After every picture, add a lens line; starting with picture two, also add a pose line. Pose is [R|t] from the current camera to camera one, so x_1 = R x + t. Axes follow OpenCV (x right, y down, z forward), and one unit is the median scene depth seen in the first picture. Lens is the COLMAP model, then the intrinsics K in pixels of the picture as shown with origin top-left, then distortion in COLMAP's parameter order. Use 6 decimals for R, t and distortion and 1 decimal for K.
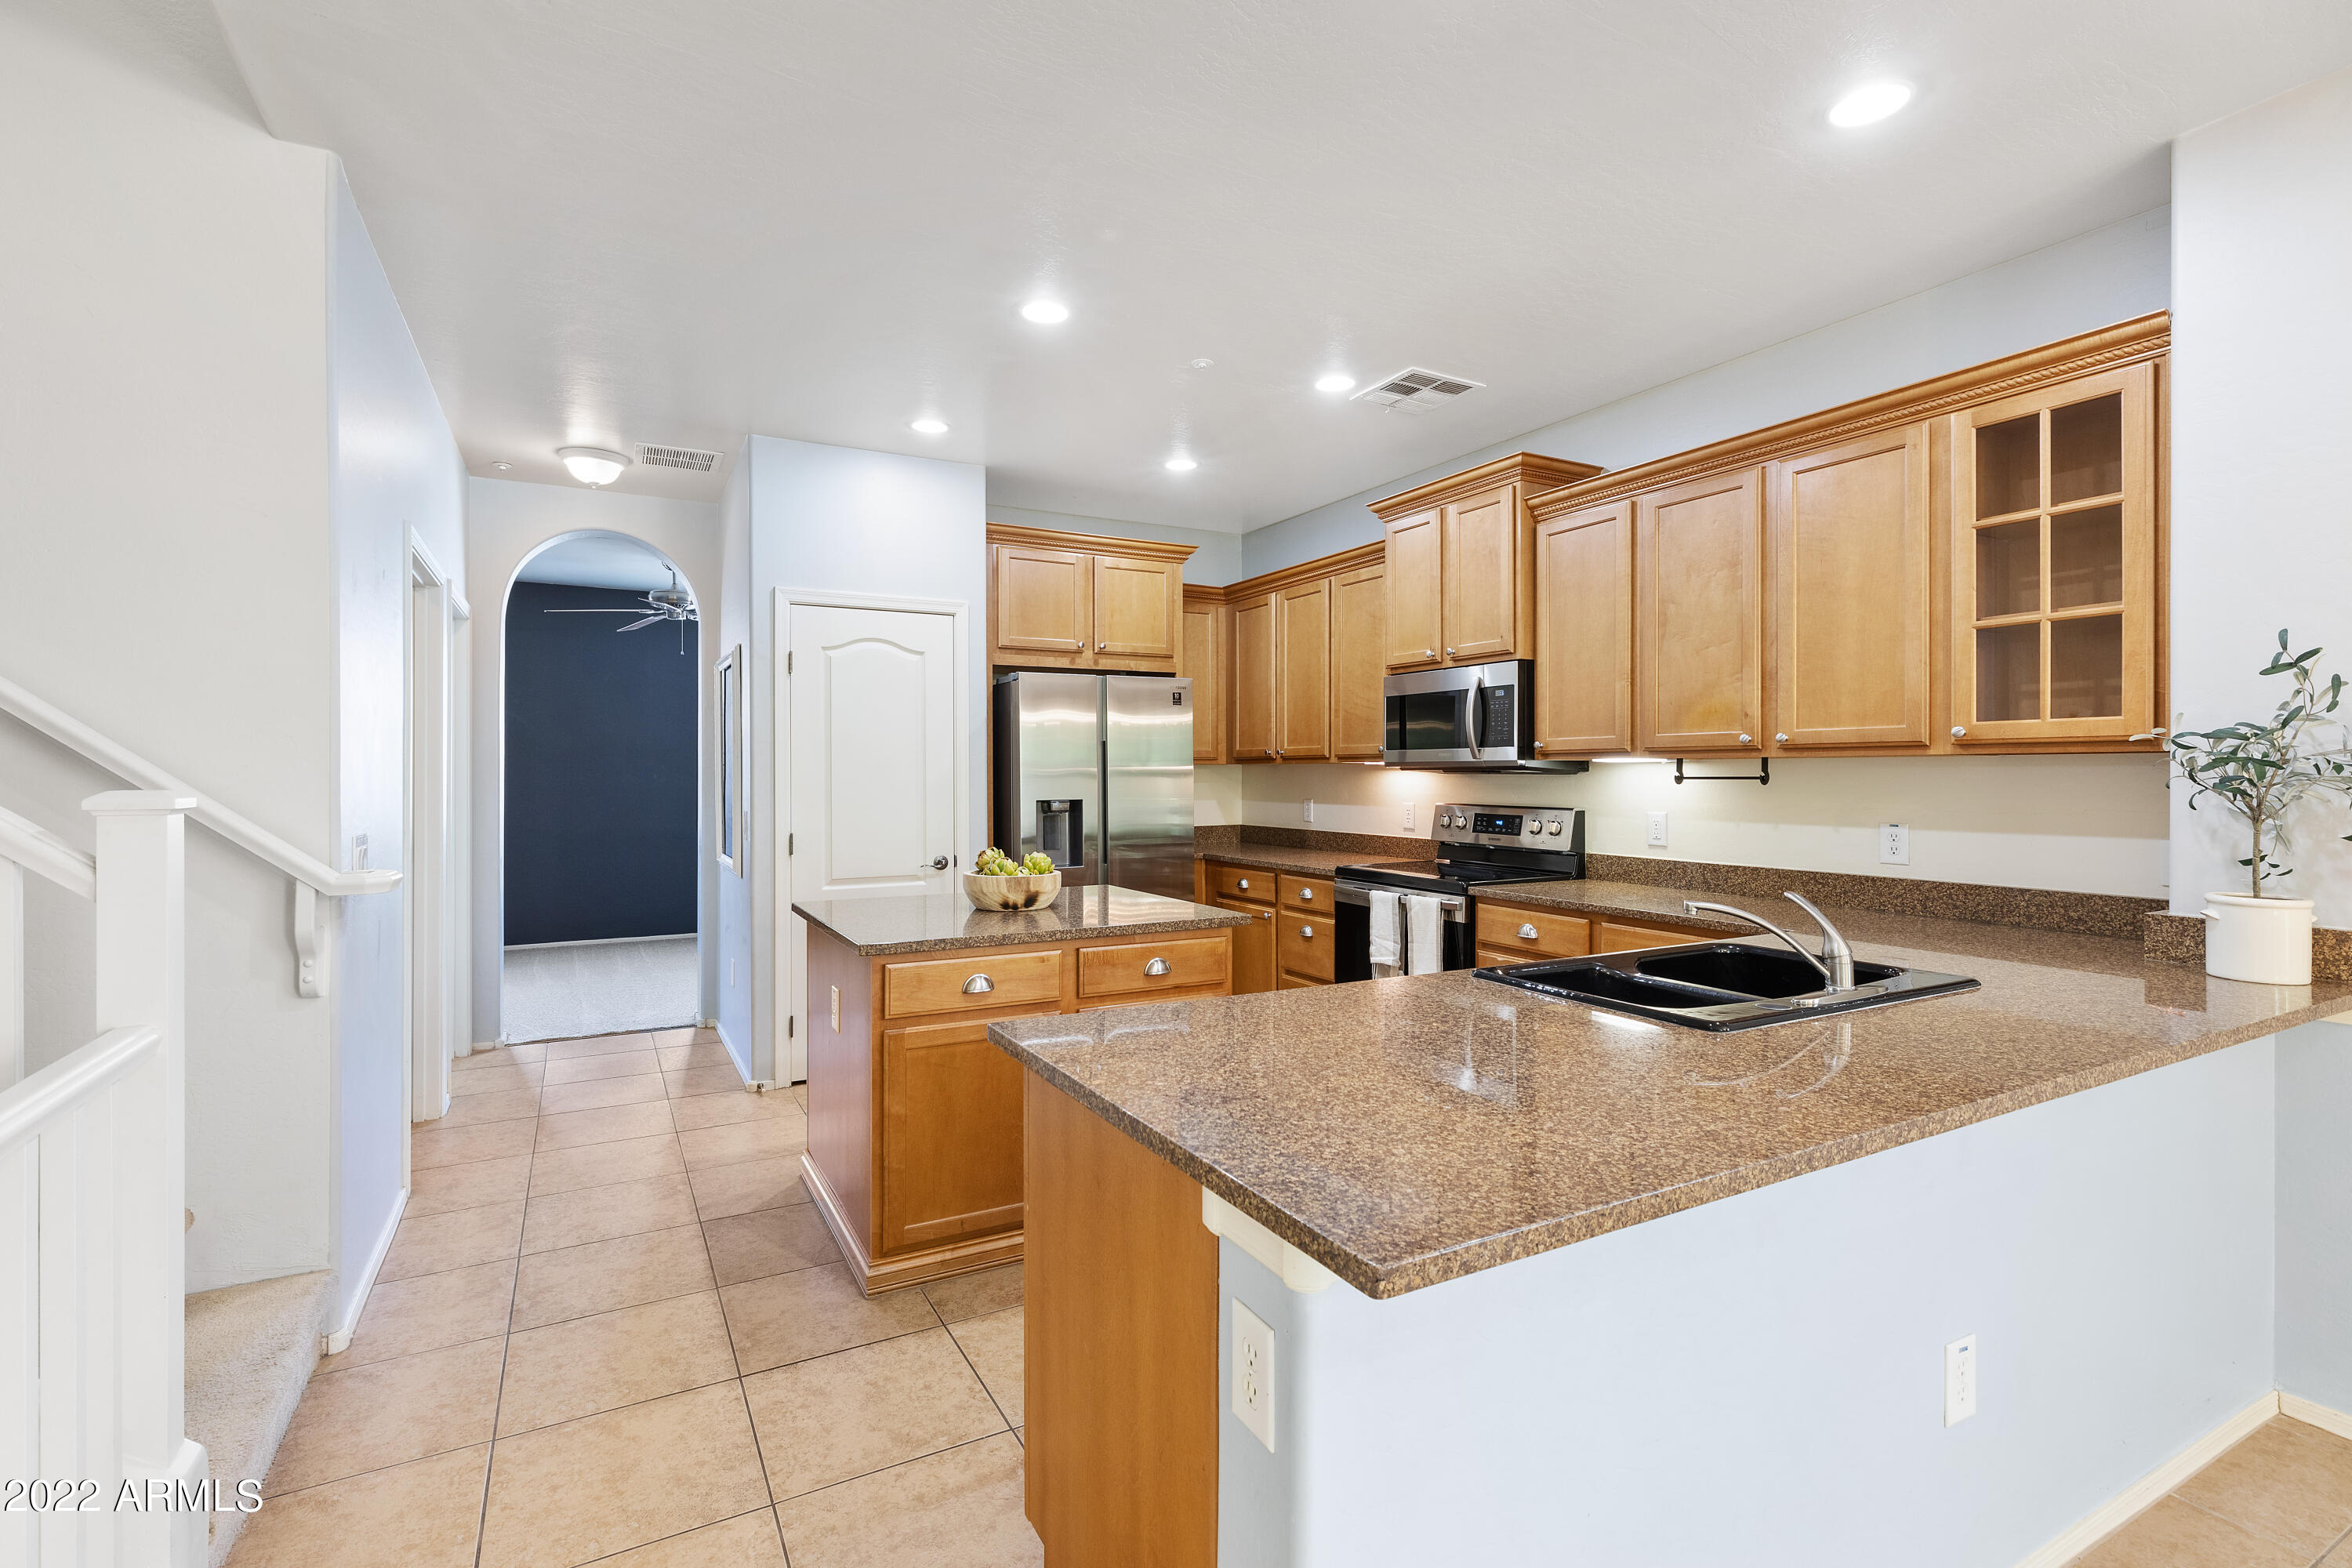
lens RADIAL K [[1072.0, 0, 1152.5], [0, 1072.0, 771.4], [0, 0, 1]] dist [0.008595, -0.001097]
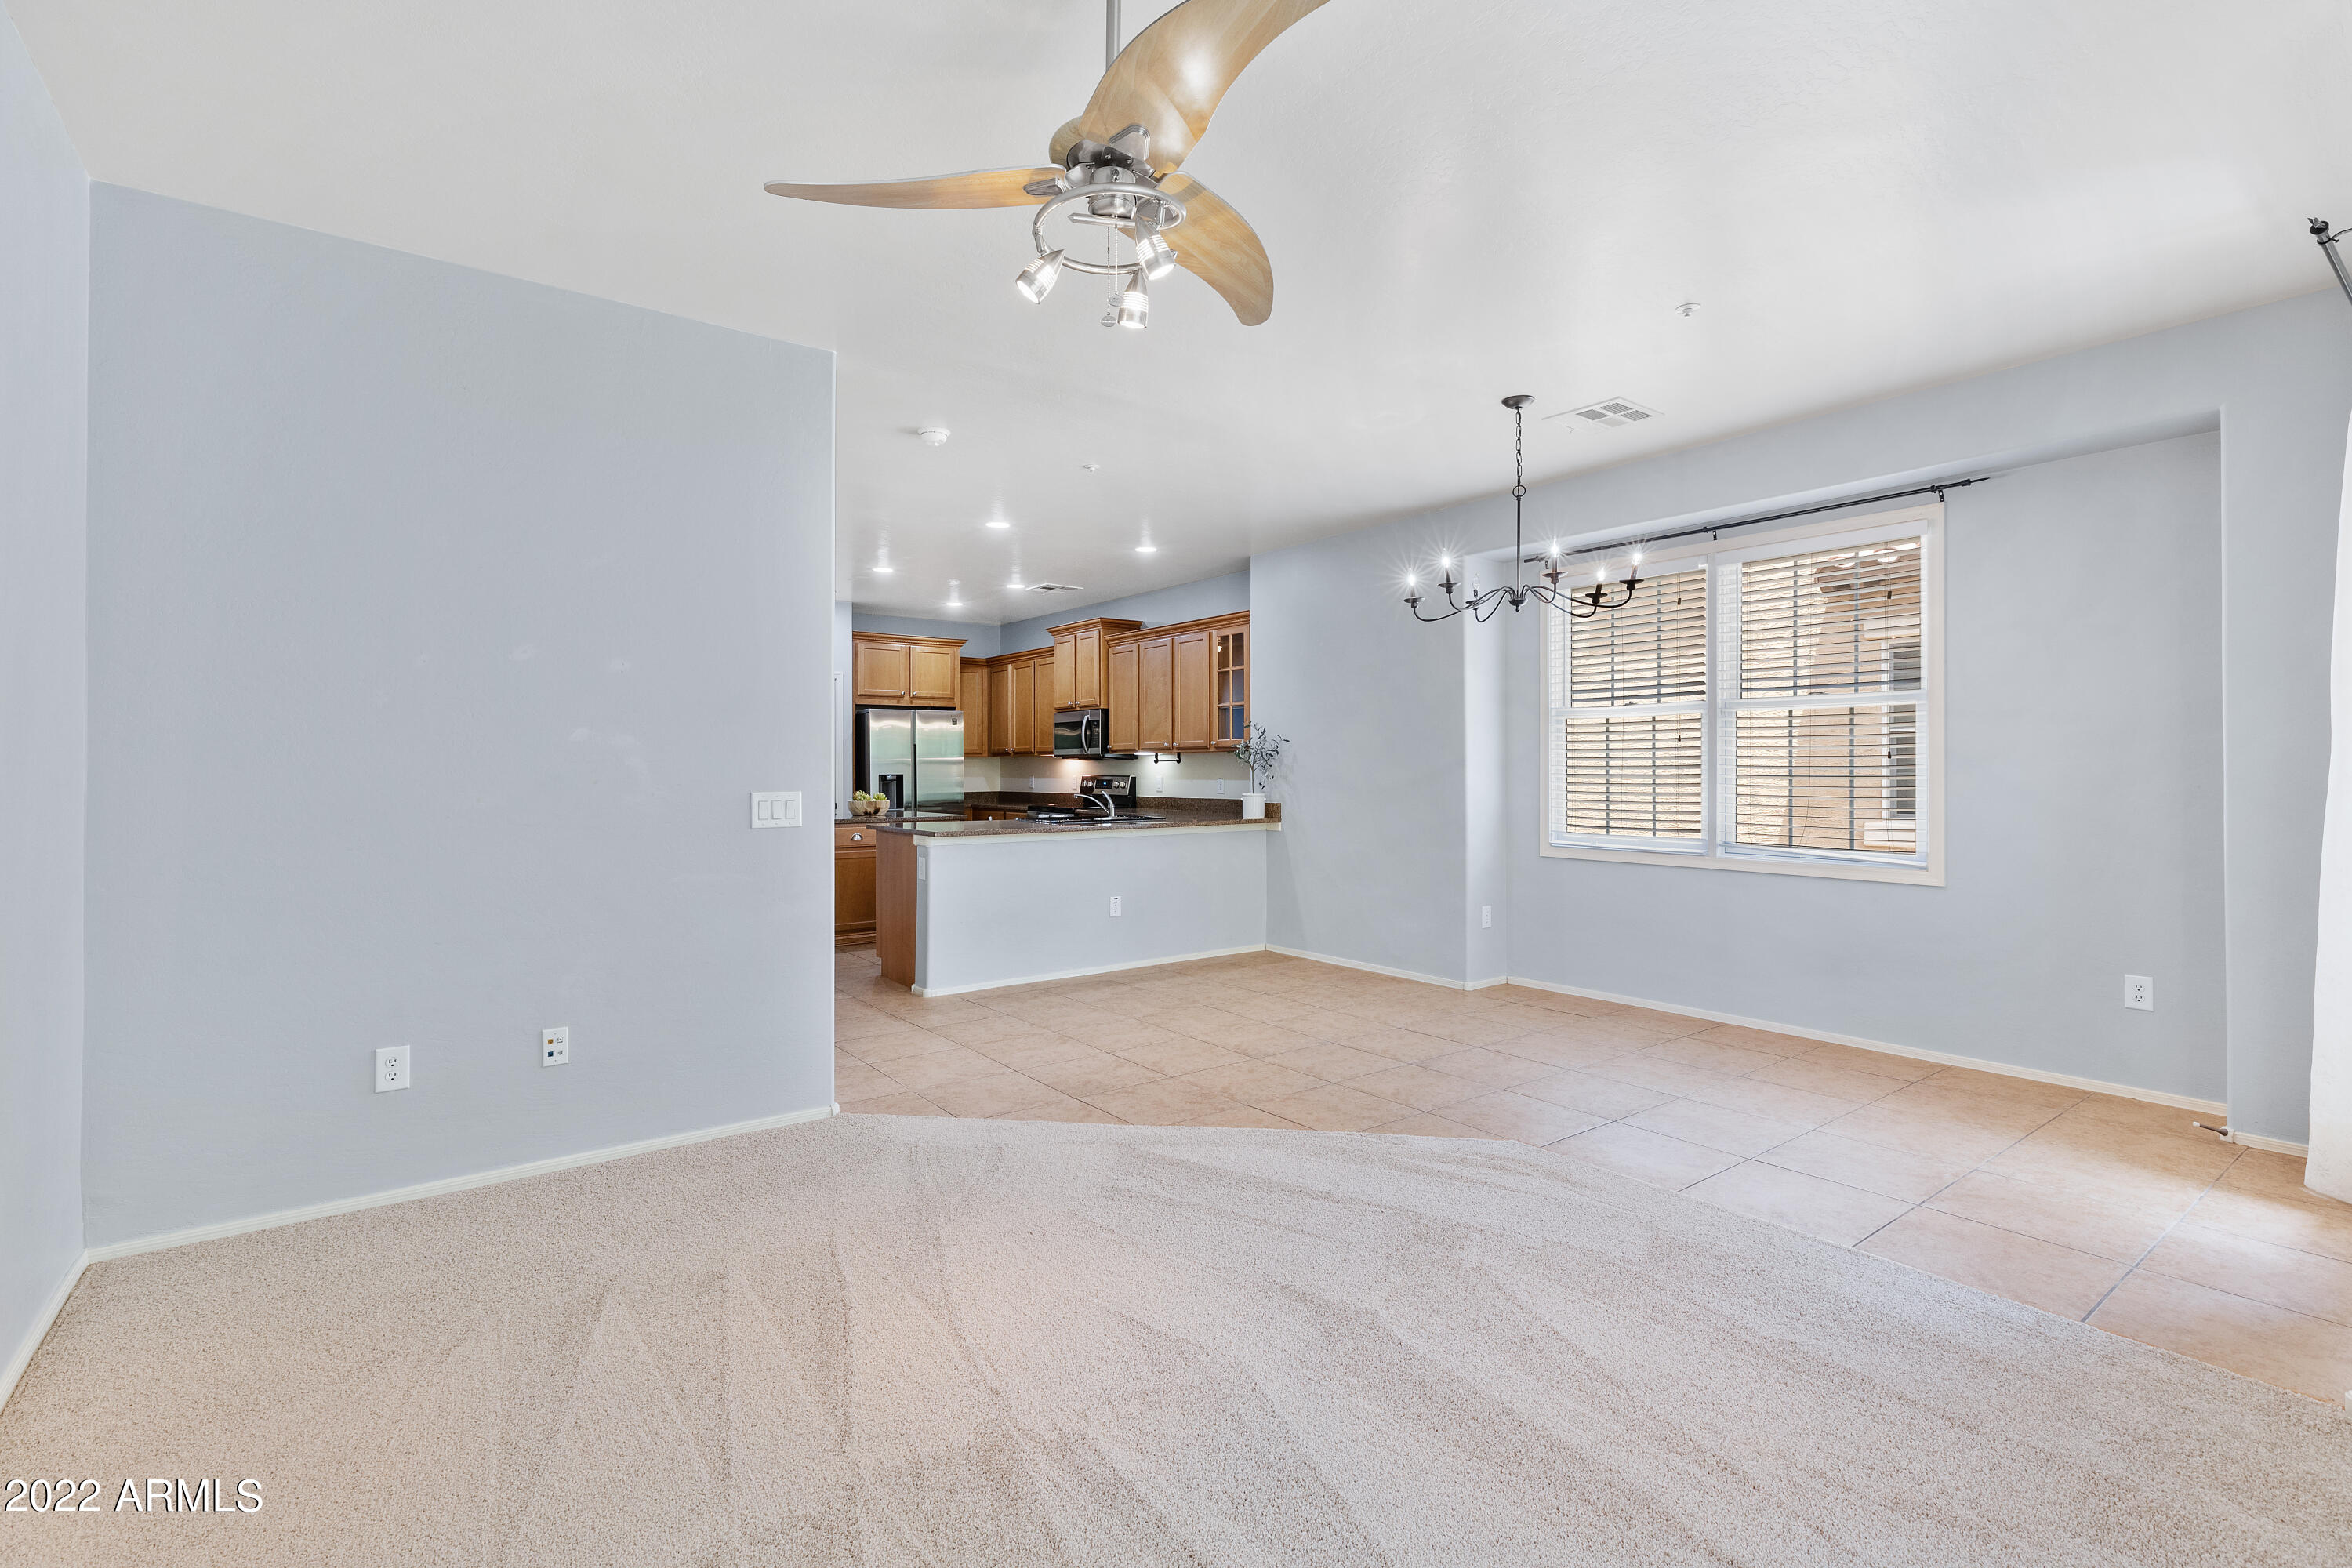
lens RADIAL K [[1072.0, 0, 1155.8], [0, 1072.0, 771.0], [0, 0, 1]] dist [0.008595, -0.001097]
pose [[0.989502, -0.001025, 0.144513, 0.112460], [0.000904, 0.999999, 0.000907, 0.020289], [-0.144514, -0.000767, 0.989502, -1.043503]]
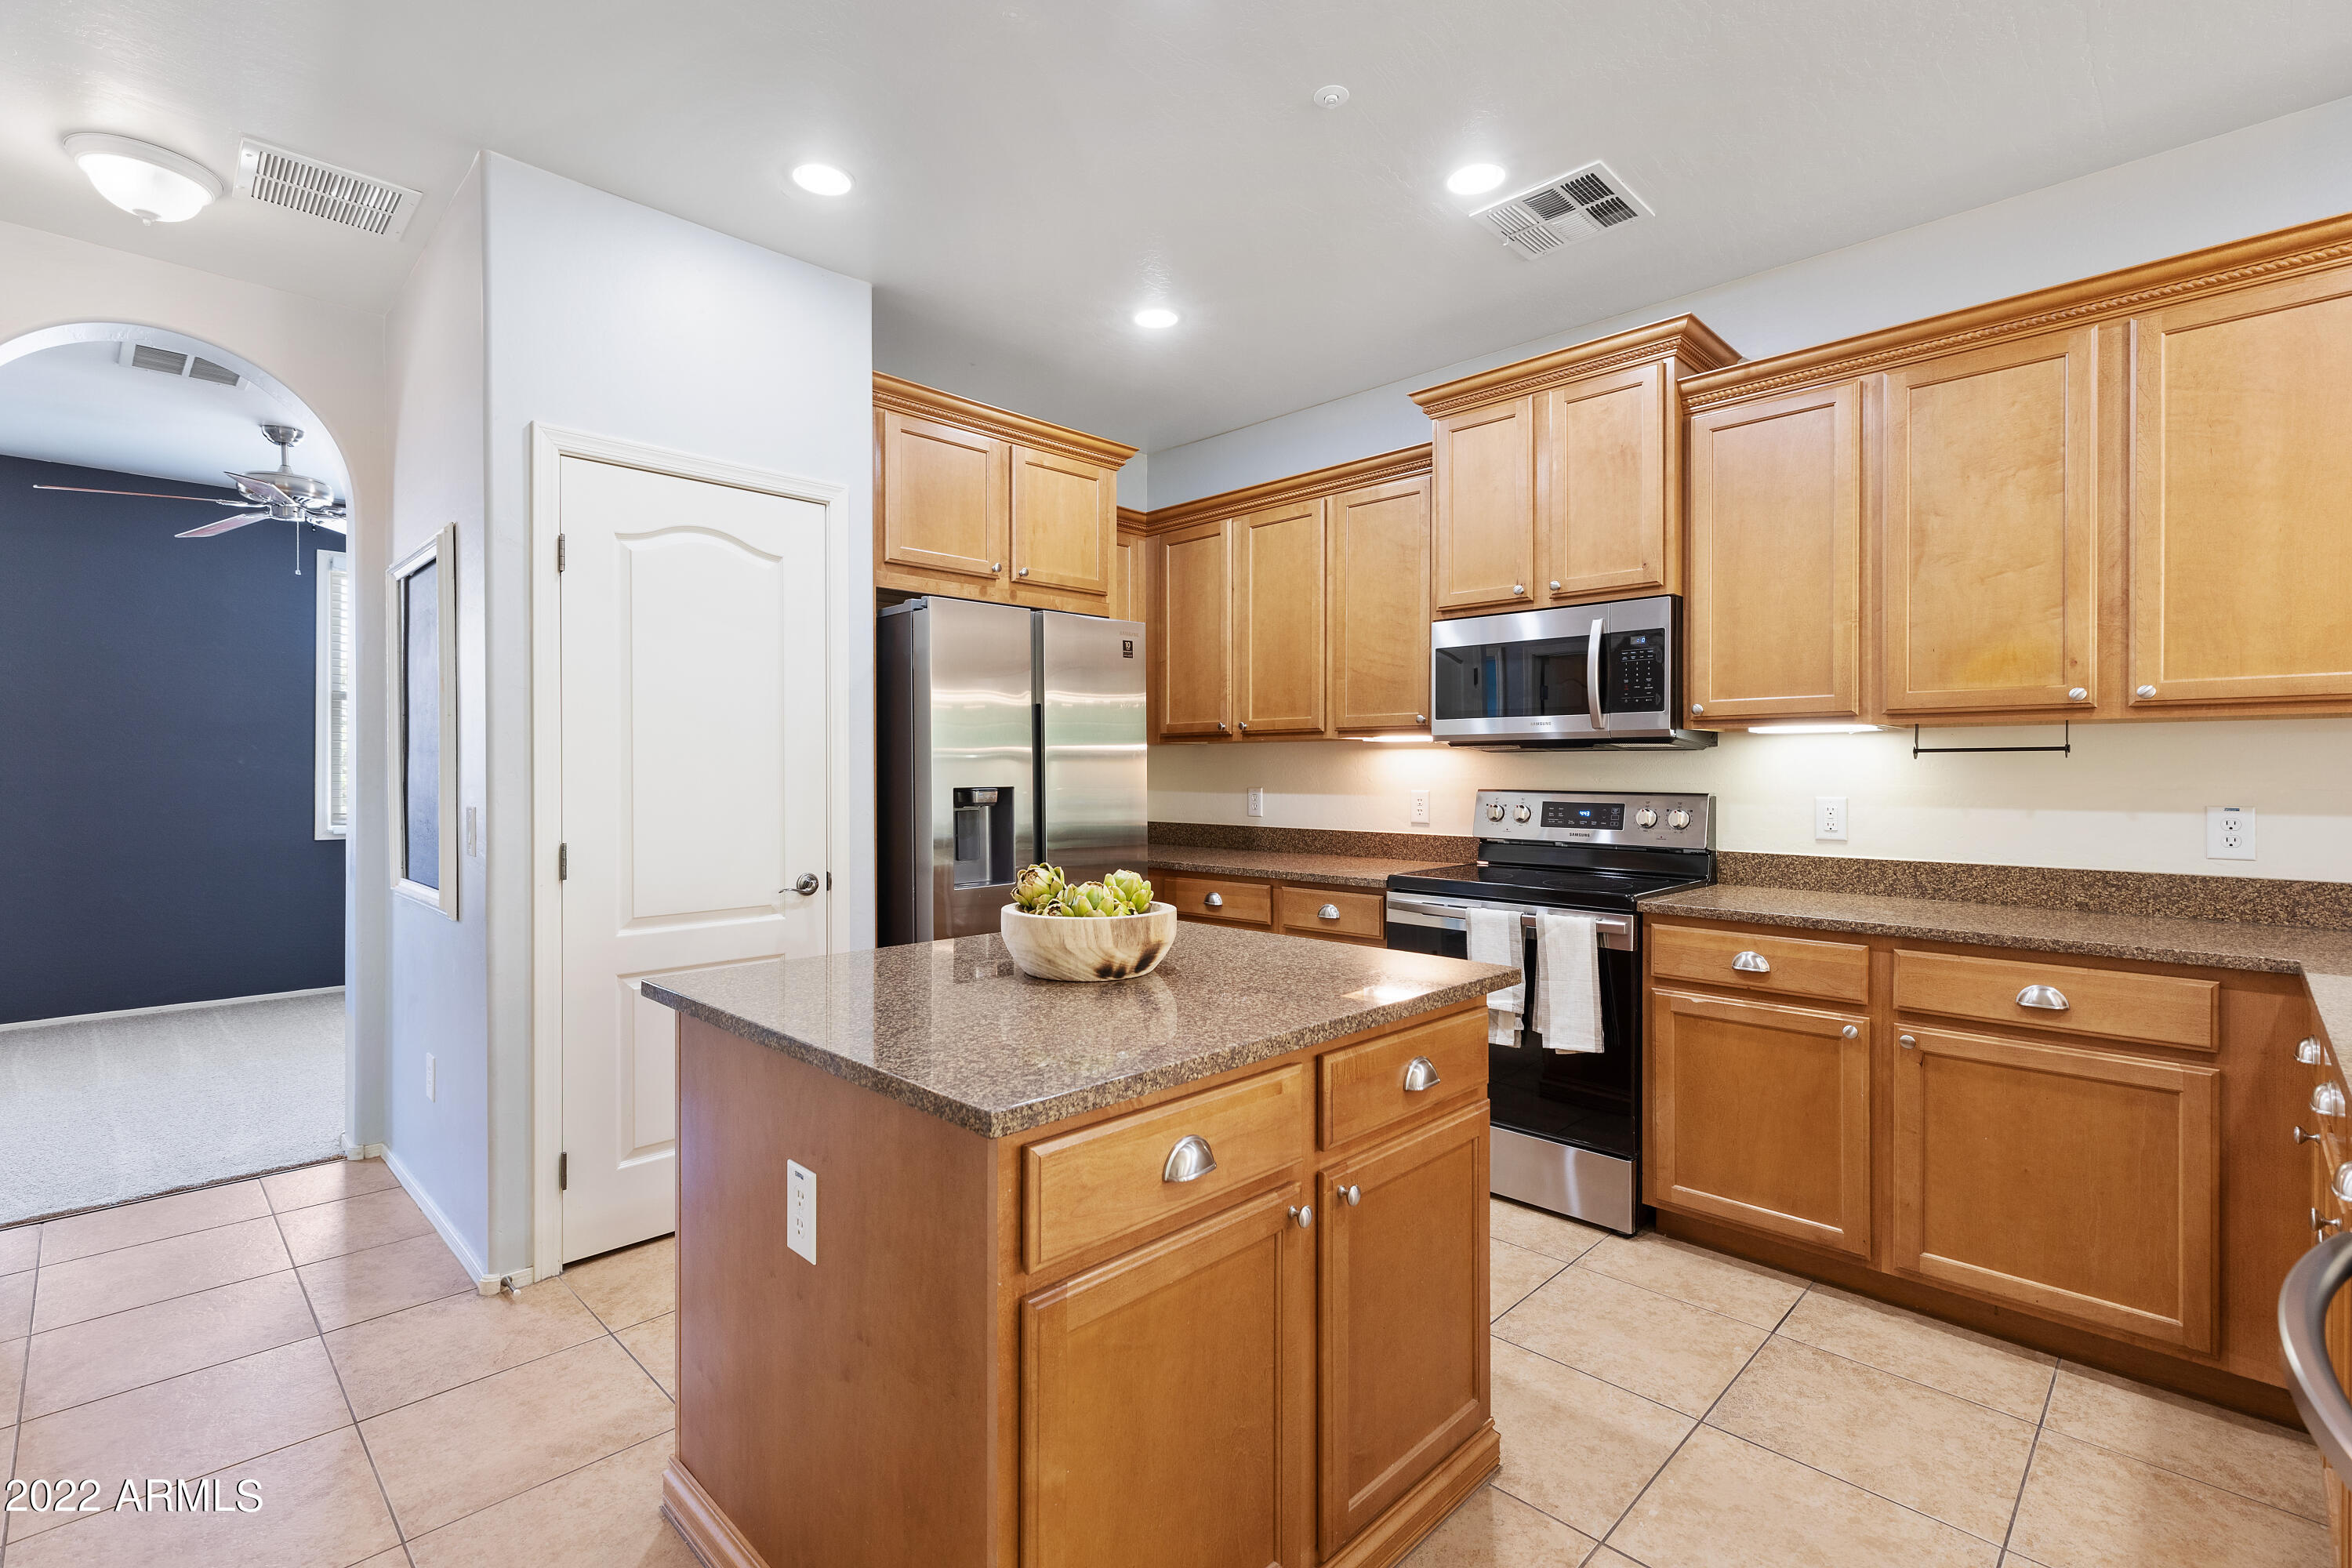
lens RADIAL K [[1072.0, 0, 1158.3], [0, 1072.0, 771.8], [0, 0, 1]] dist [0.008595, -0.001097]
pose [[0.958318, 0.001014, 0.285702, -0.184887], [-0.001782, 0.999995, 0.002427, 0.015538], [-0.285698, -0.002835, 0.958315, 0.327751]]
